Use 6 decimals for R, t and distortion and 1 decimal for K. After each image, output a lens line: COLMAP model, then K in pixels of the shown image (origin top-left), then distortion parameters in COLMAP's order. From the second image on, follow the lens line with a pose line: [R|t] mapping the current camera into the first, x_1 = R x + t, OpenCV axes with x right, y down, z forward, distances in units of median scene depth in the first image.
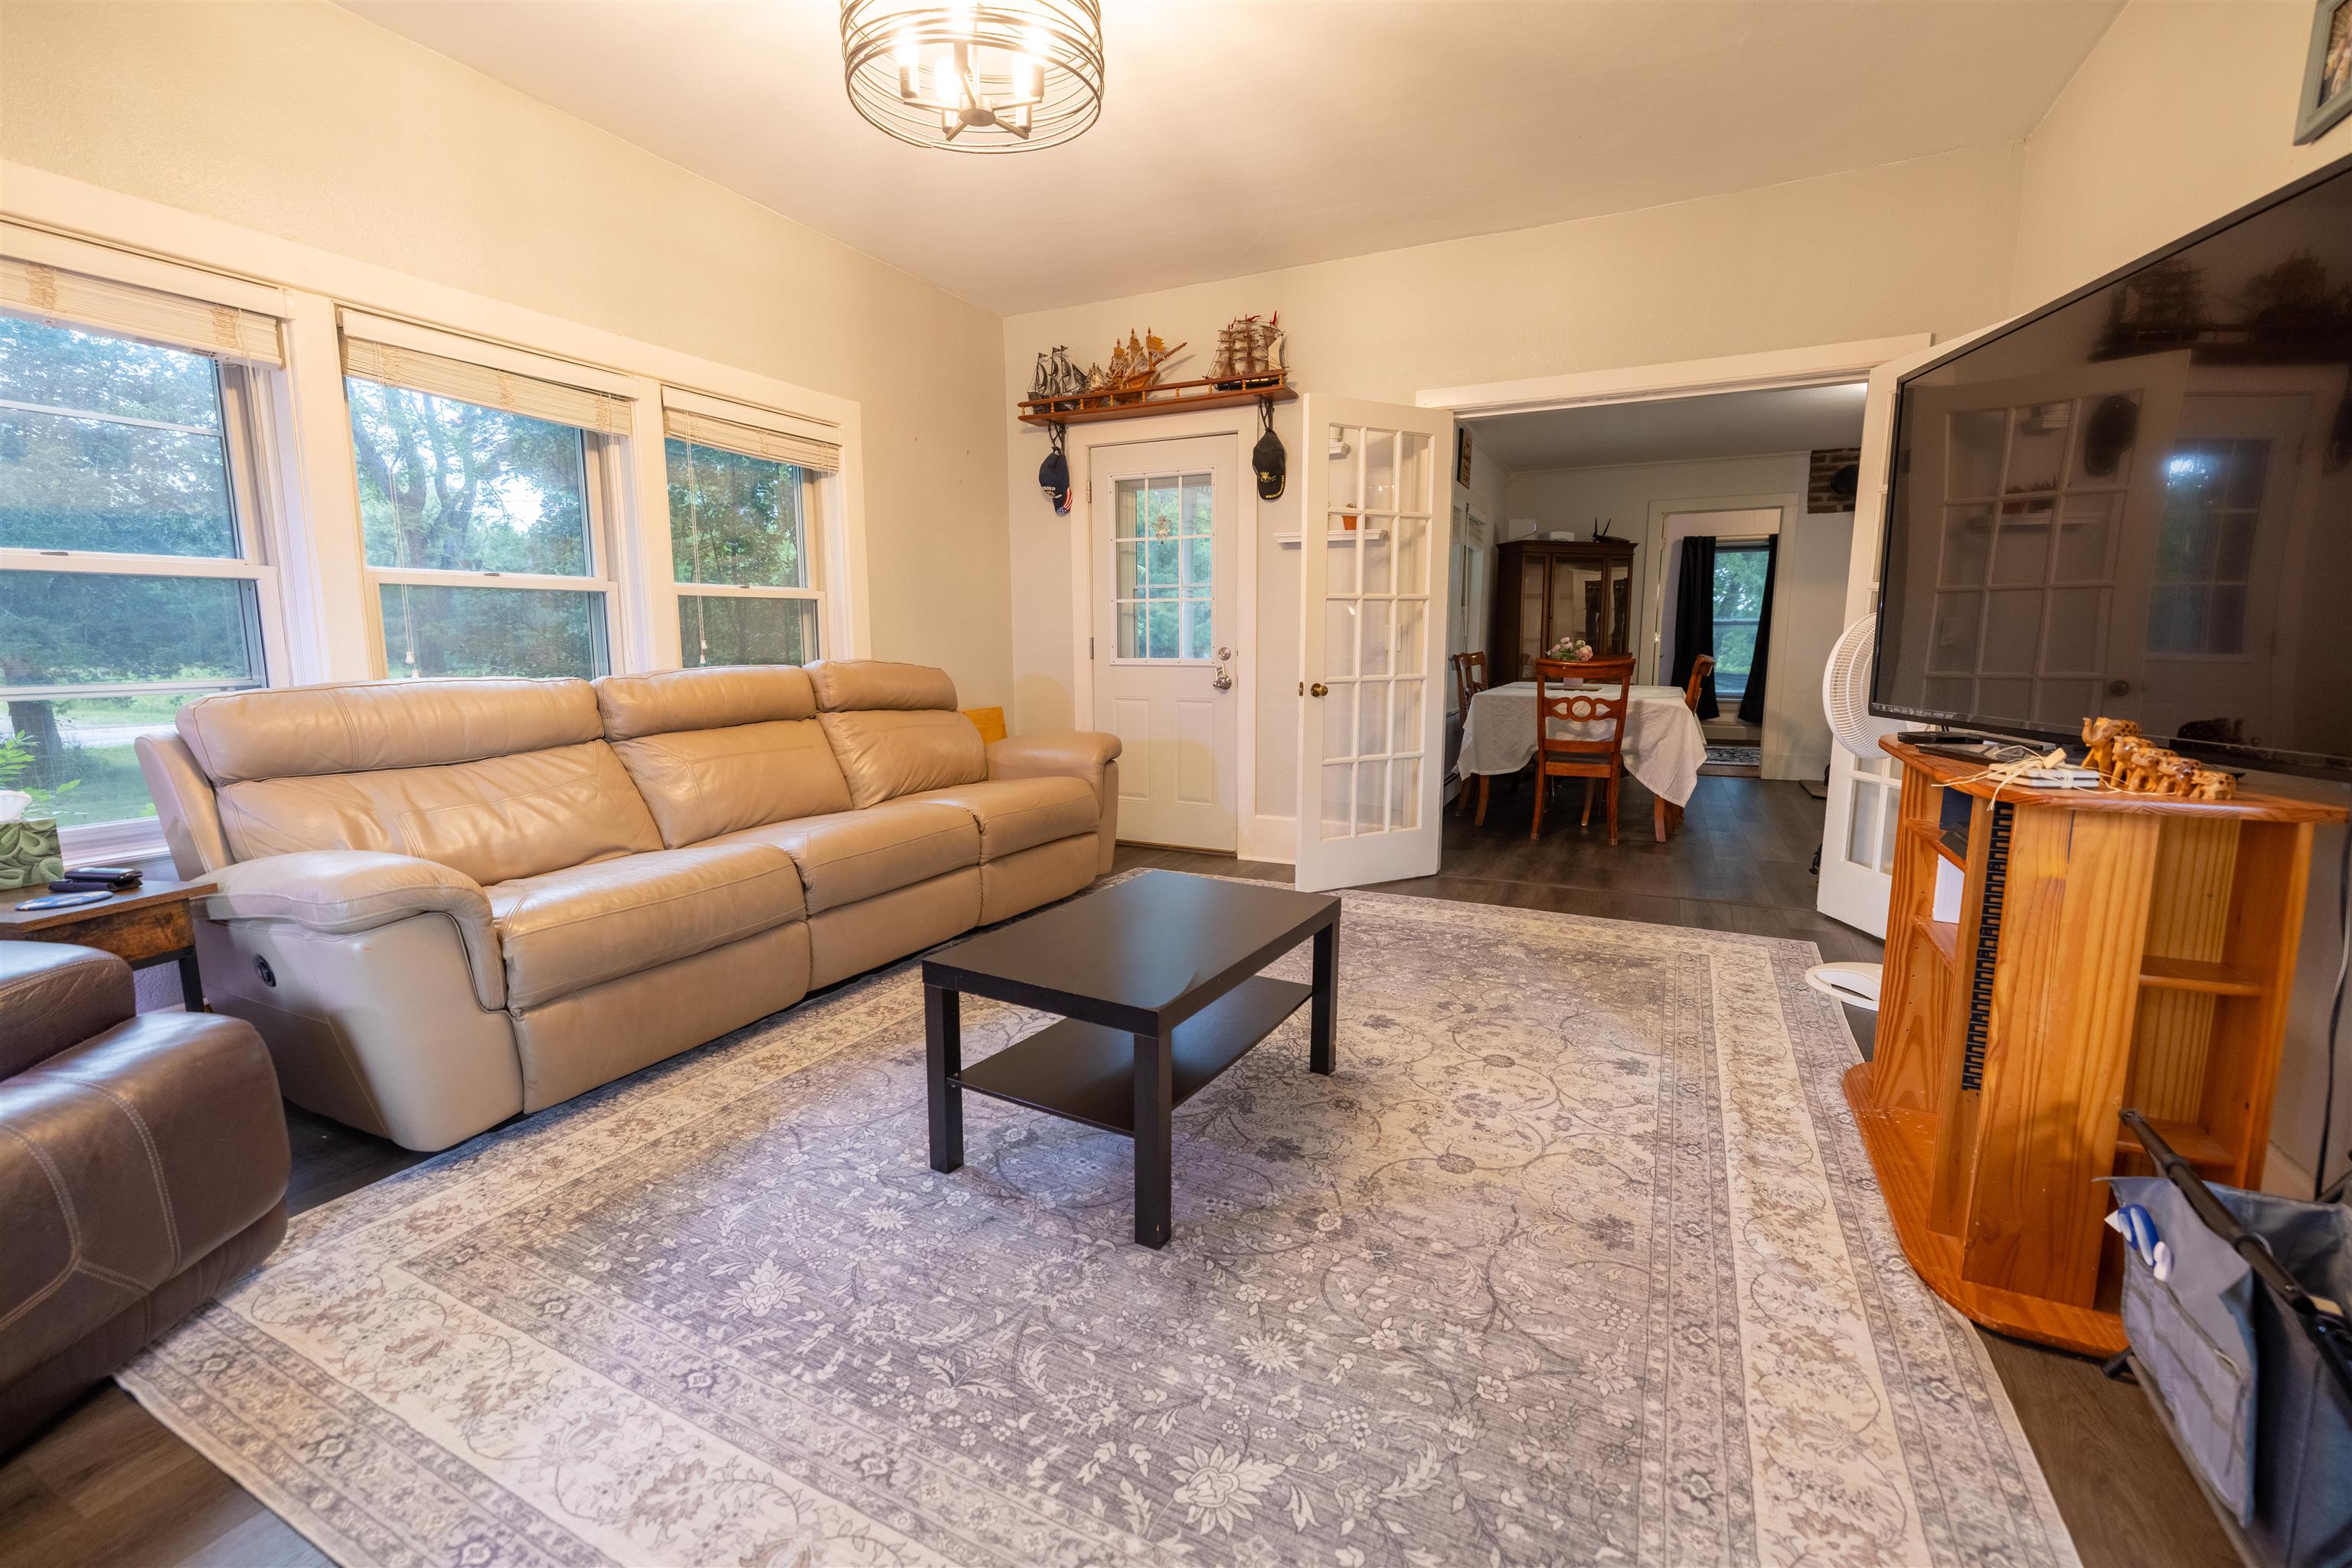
lens RADIAL K [[1003.6, 0, 1159.5], [0, 1003.6, 782.6], [0, 0, 1]] dist [0.000656, 0.000175]
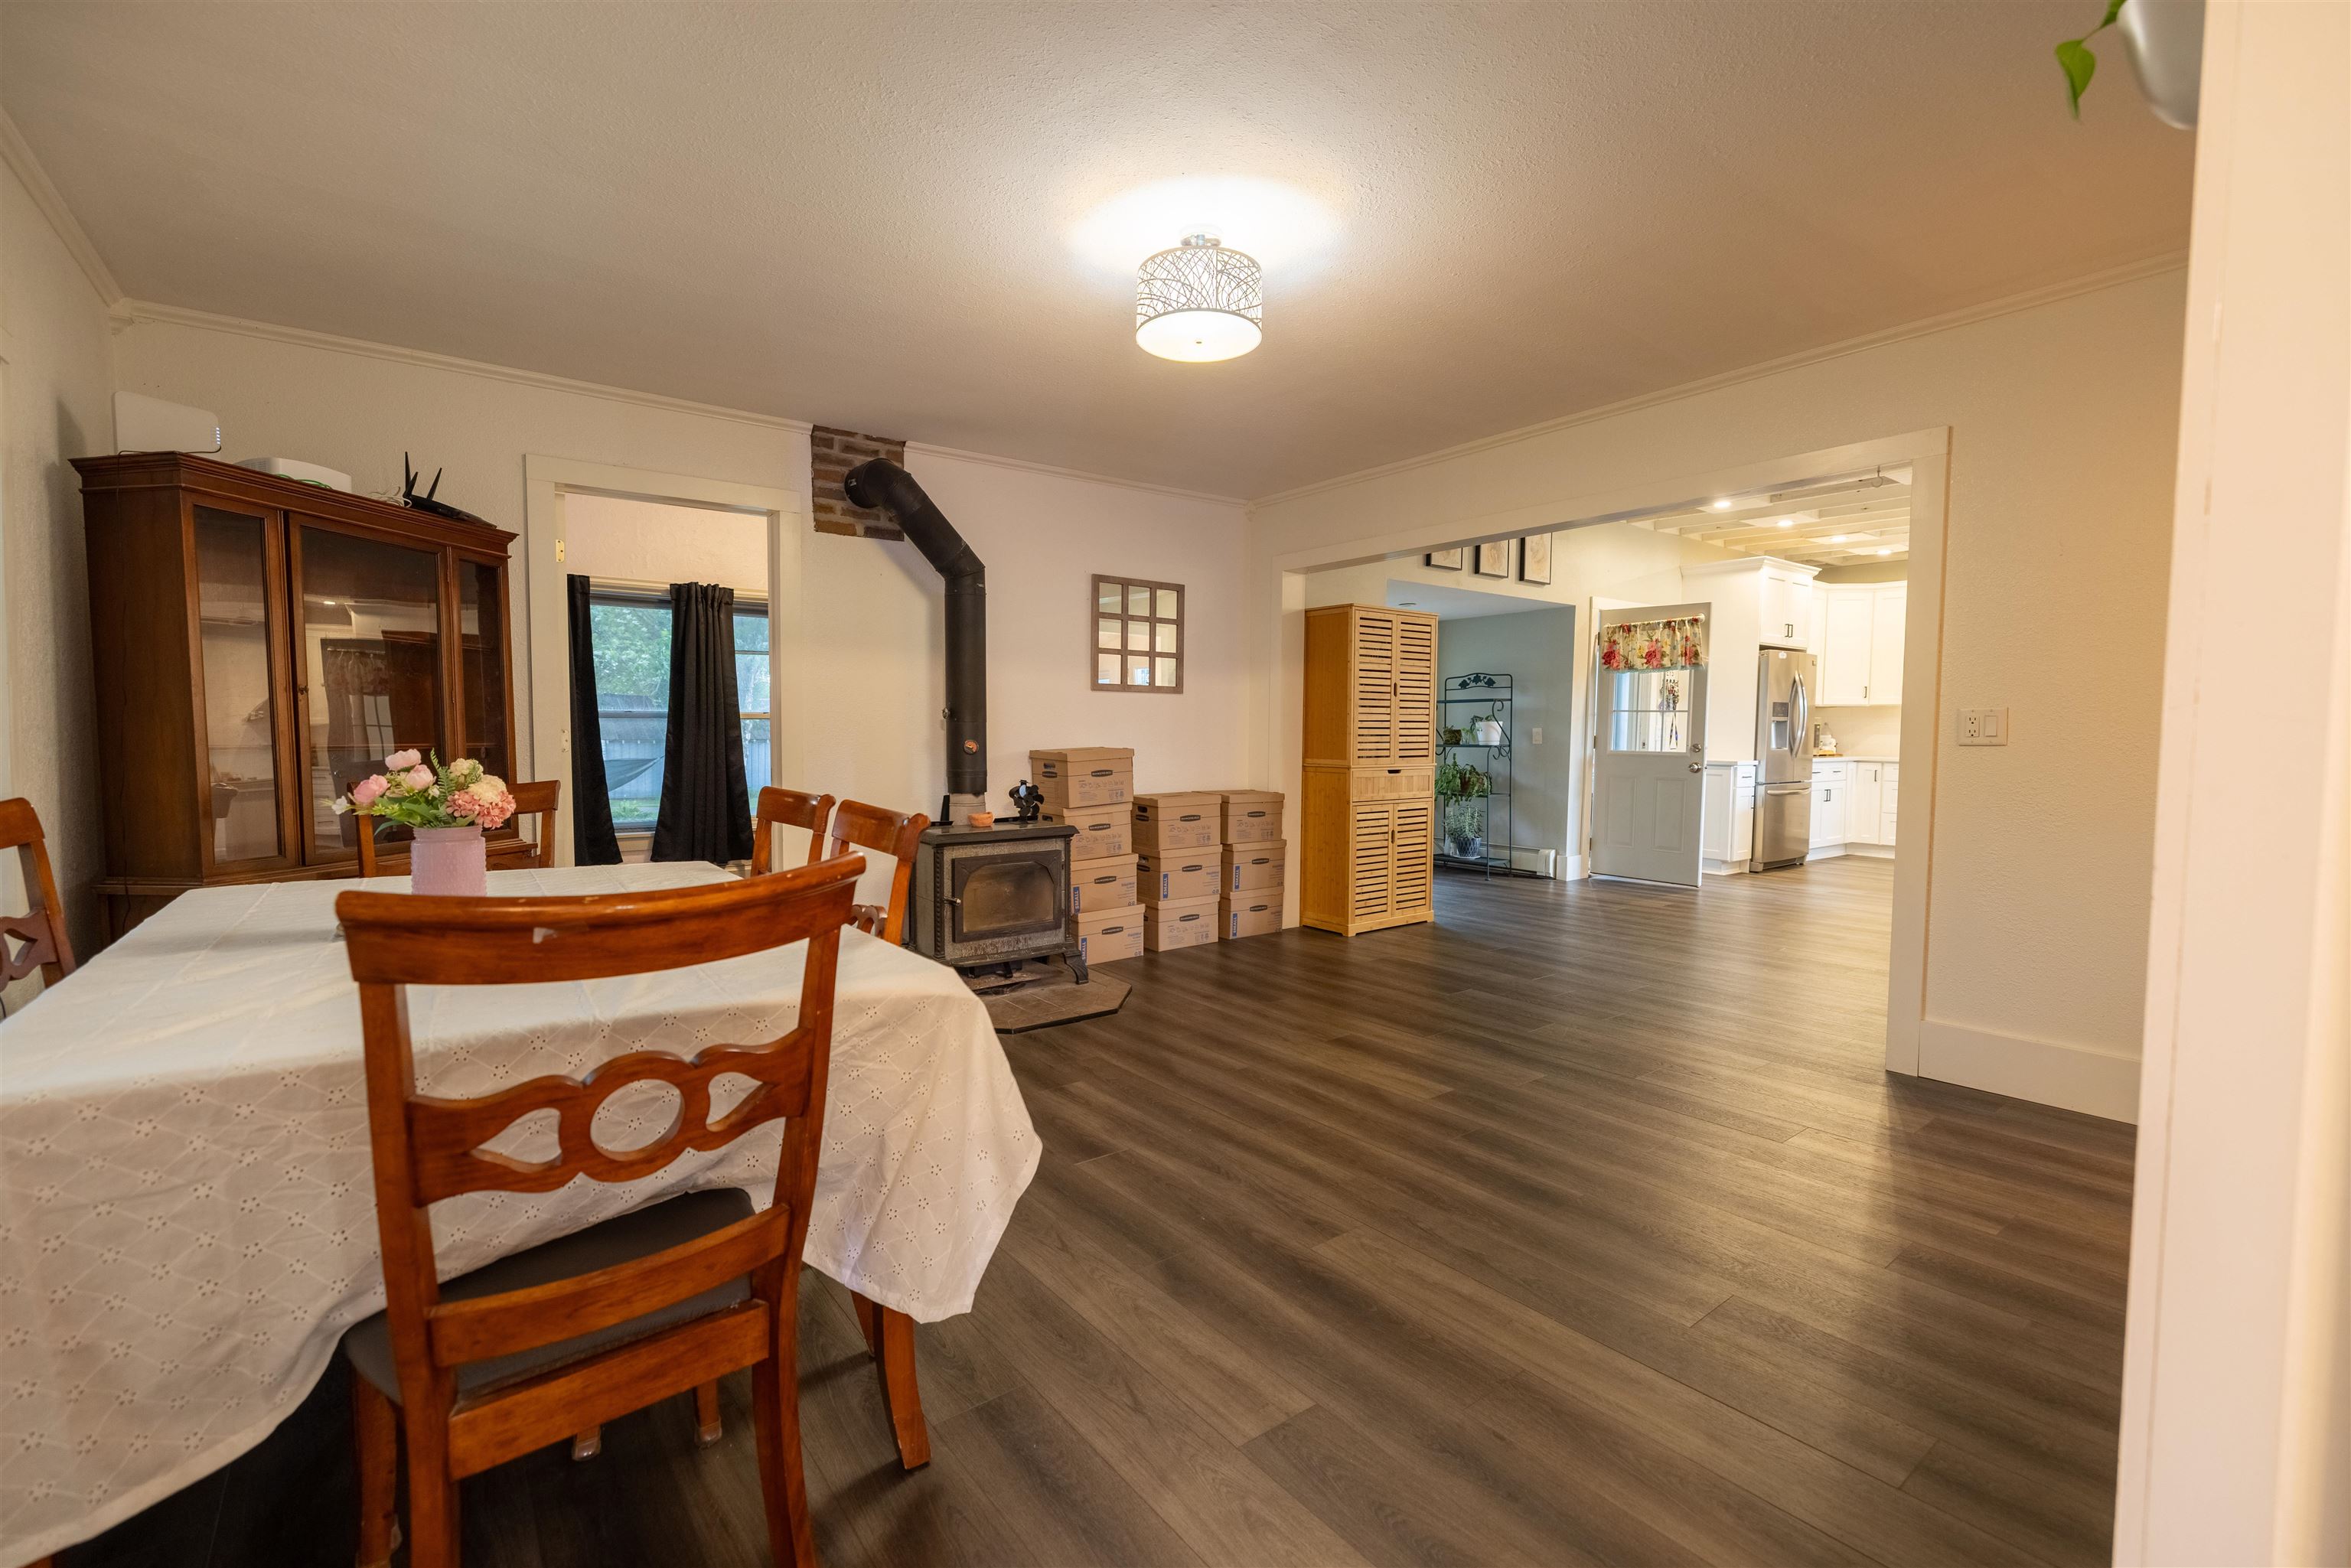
lens RADIAL K [[1003.2, 0, 1159.0], [0, 1003.2, 782.6], [0, 0, 1]] dist [0.000656, 0.000175]
pose [[0.448267, -0.041867, 0.892919, 0.209737], [0.124578, 0.992080, -0.016024, -0.089337], [-0.885176, 0.118421, 0.449932, 0.583602]]
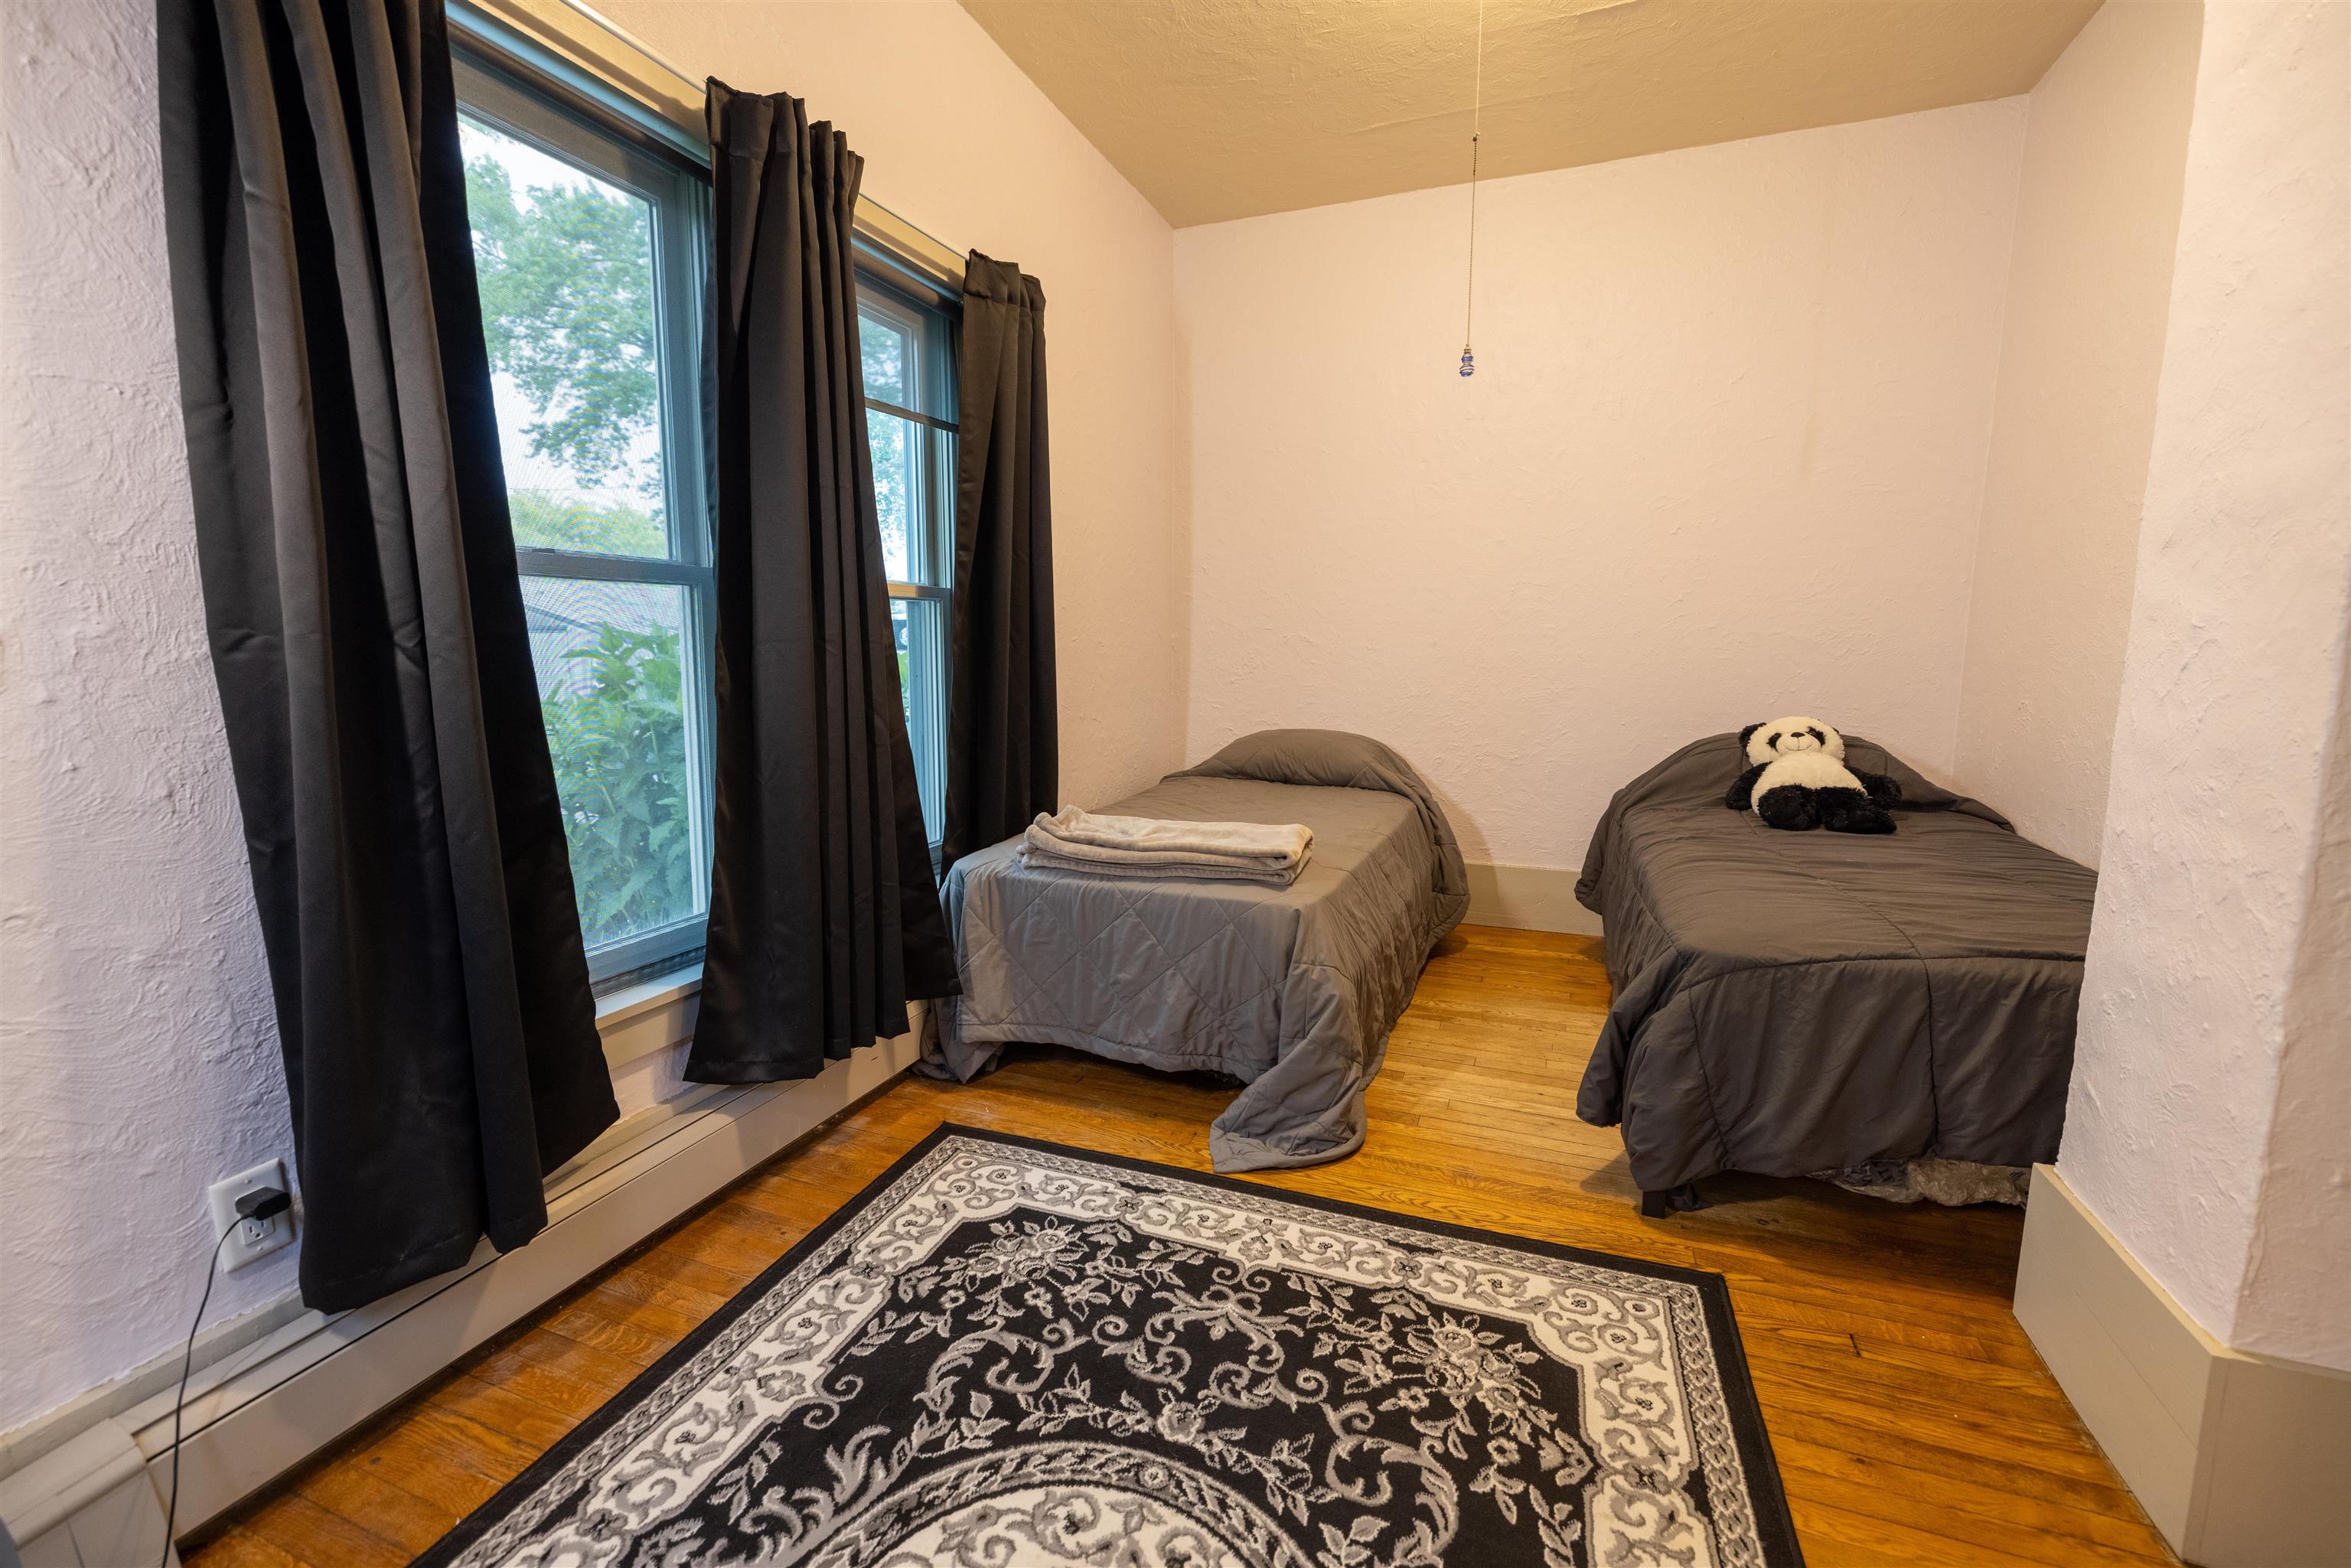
lens RADIAL K [[1021.9, 0, 1140.2], [0, 1021.9, 781.7], [0, 0, 1]] dist [0.002914, 0.000294]
pose [[-0.102551, -0.134709, 0.985564, 0.529654], [0.143135, 0.978478, 0.148634, -0.185784], [-0.984376, 0.156312, -0.081062, 1.264091]]
